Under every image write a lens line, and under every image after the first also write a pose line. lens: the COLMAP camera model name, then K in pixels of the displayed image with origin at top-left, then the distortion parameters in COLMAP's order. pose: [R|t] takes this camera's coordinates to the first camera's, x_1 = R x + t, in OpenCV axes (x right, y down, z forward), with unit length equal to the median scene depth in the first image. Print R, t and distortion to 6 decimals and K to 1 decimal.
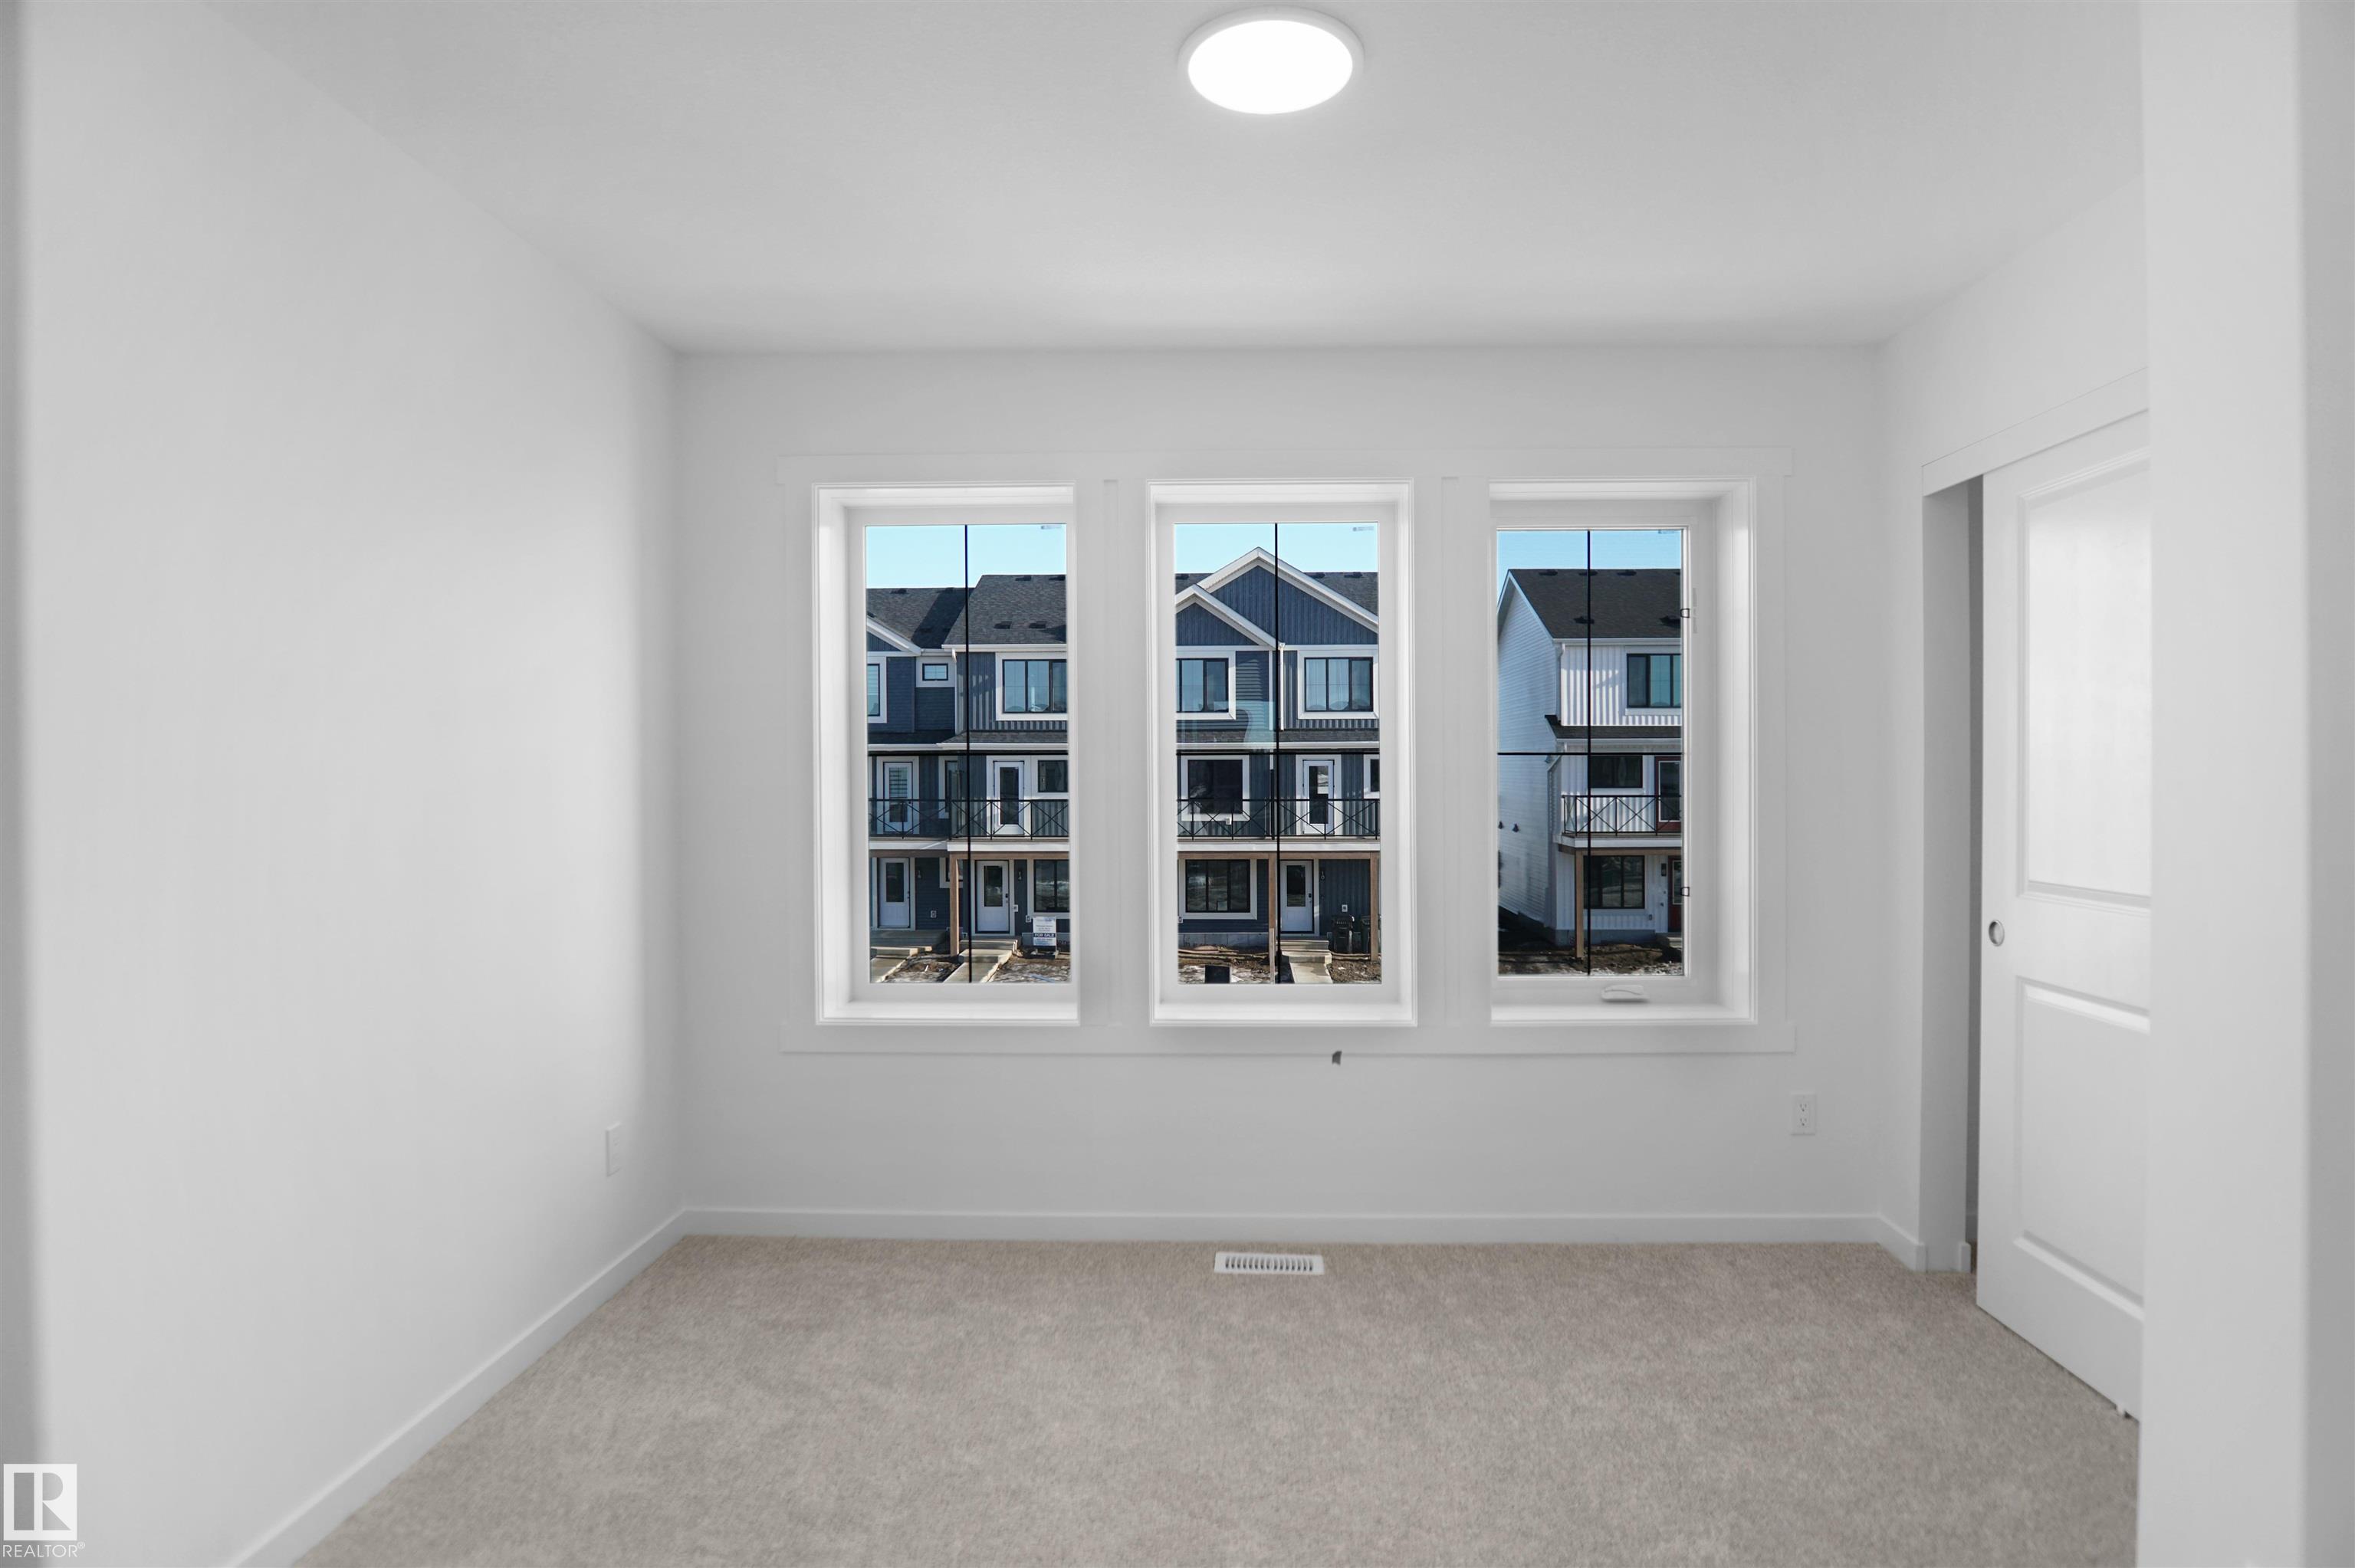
lens RADIAL K [[1284.2, 0, 1186.1], [0, 1284.2, 794.4], [0, 0, 1]] dist [-0.033964, 0.010363]
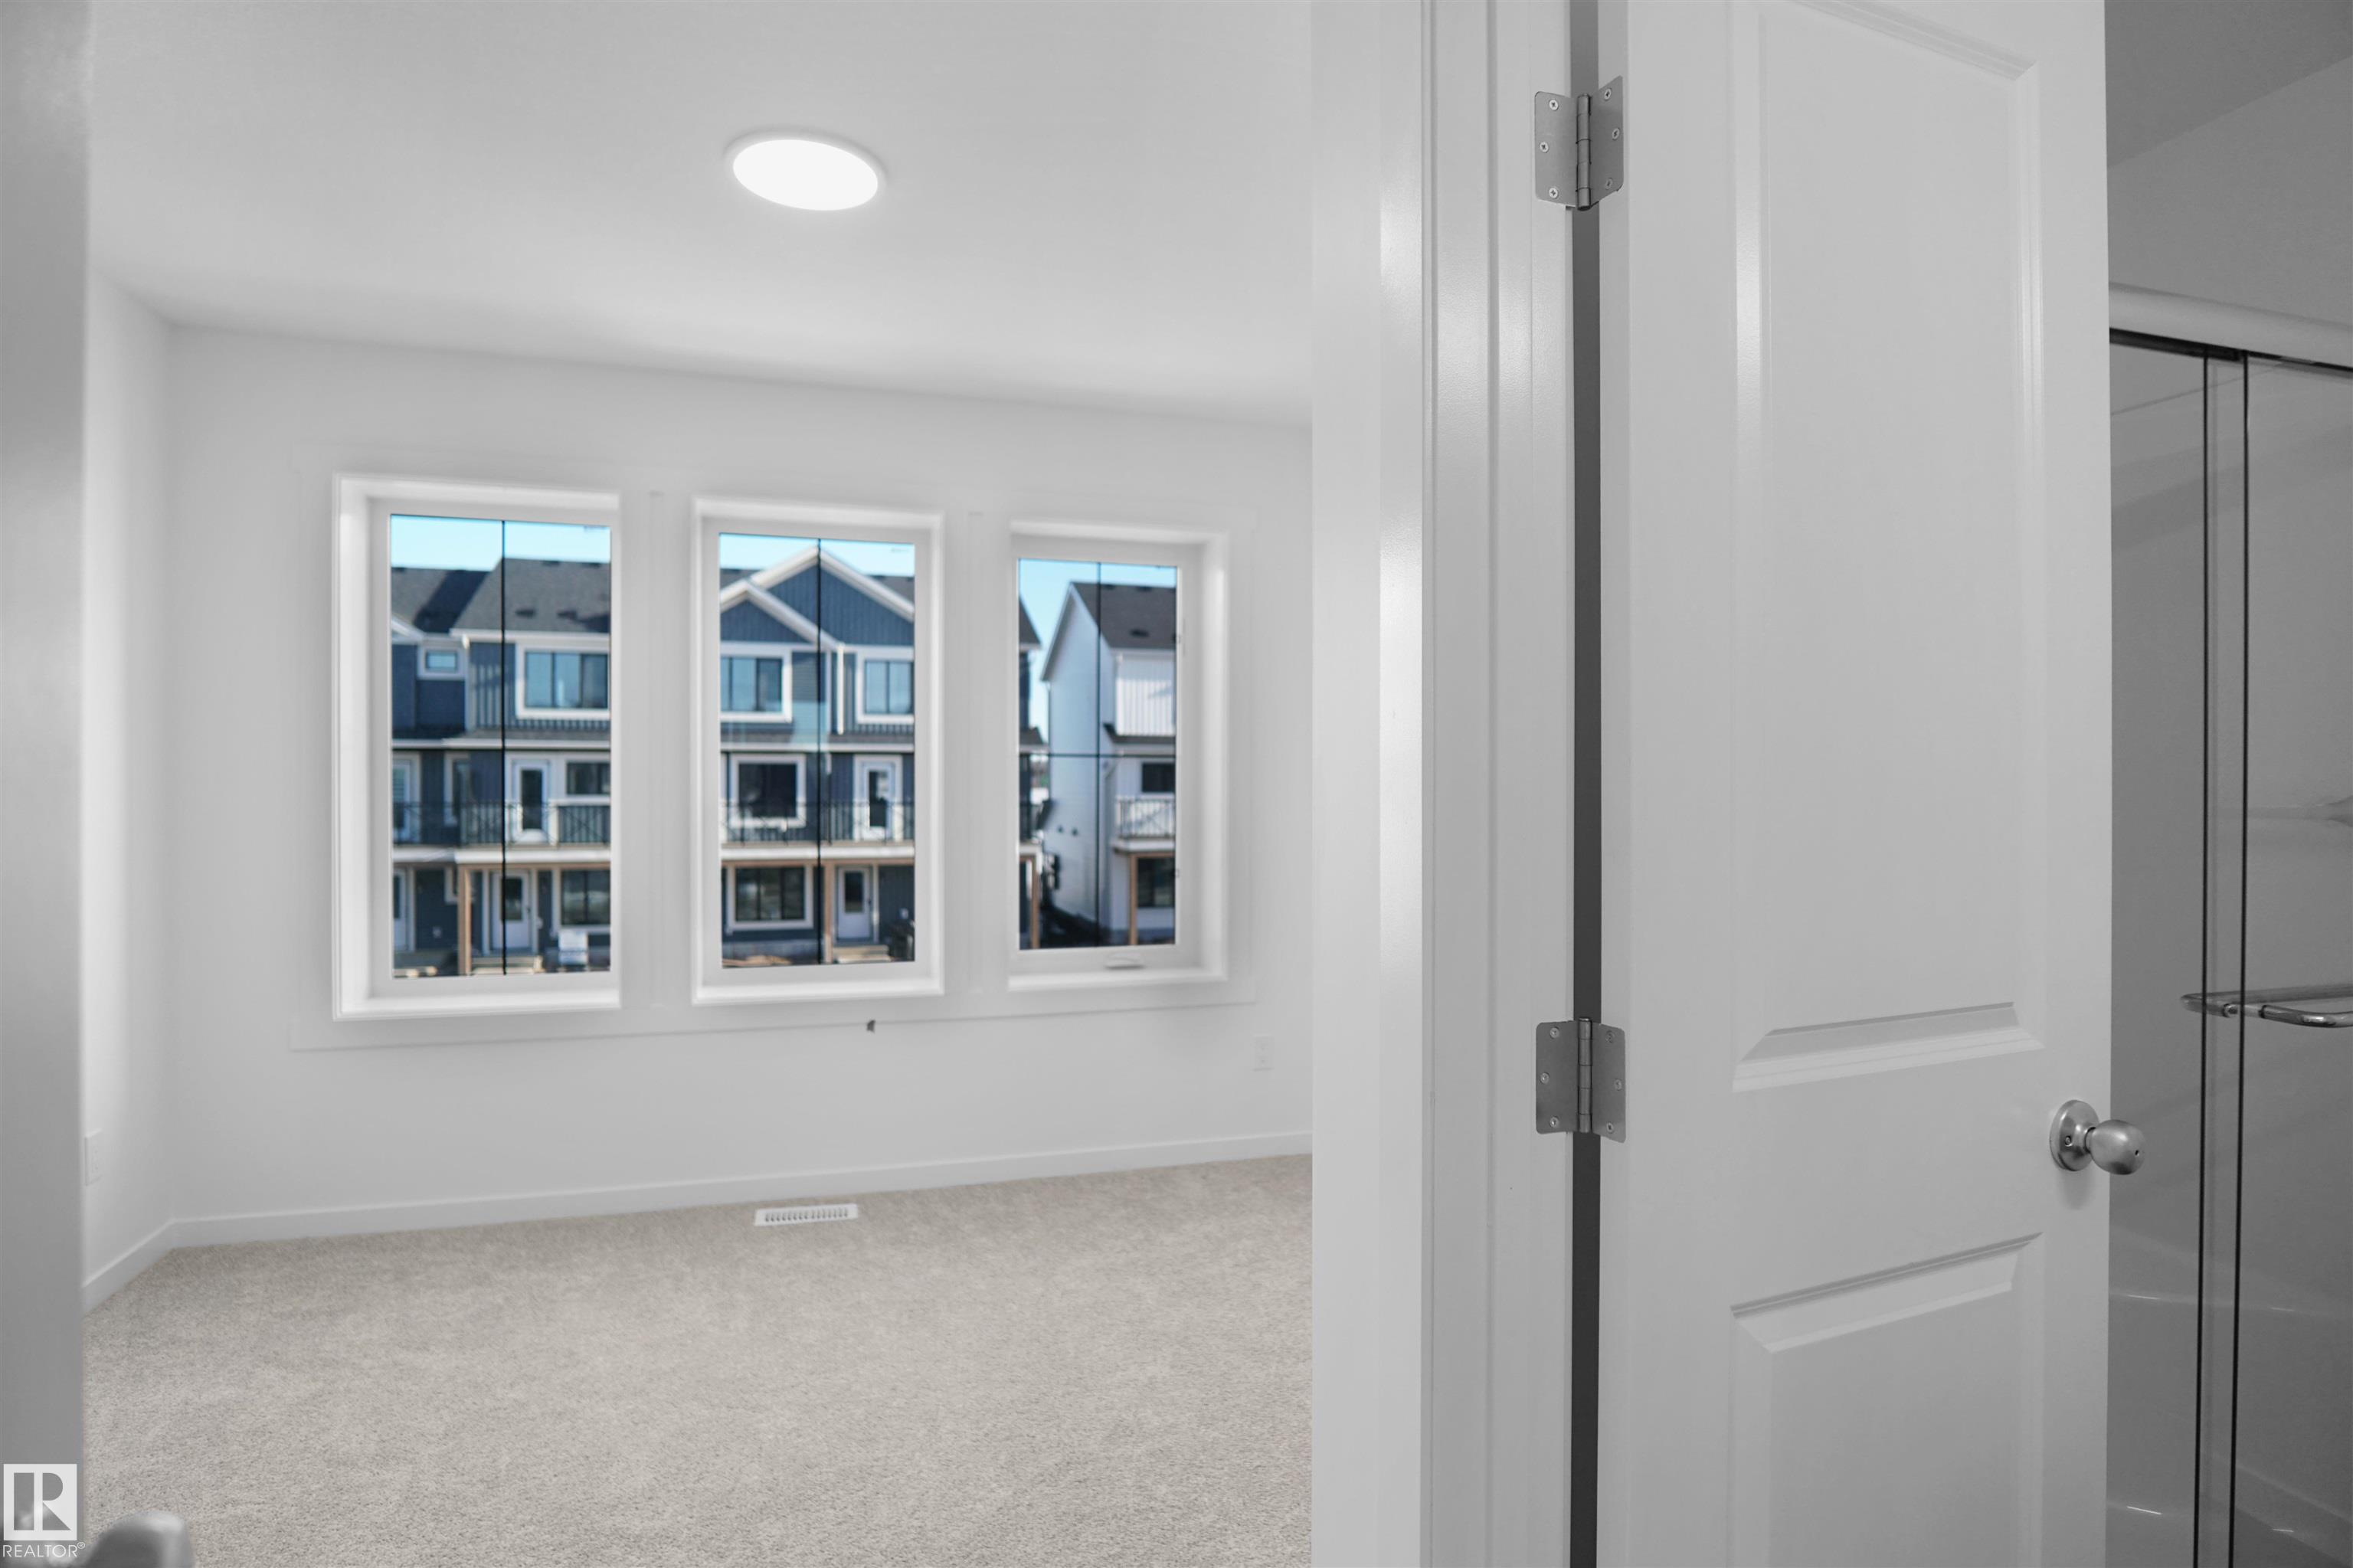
lens RADIAL K [[1283.3, 0, 1191.7], [0, 1283.3, 779.9], [0, 0, 1]] dist [-0.033964, 0.010363]
pose [[0.941995, 0.006262, 0.335567, 0.006240], [-0.001178, 0.999881, -0.015352, 0.009073], [-0.335624, 0.014067, 0.941891, -0.143300]]
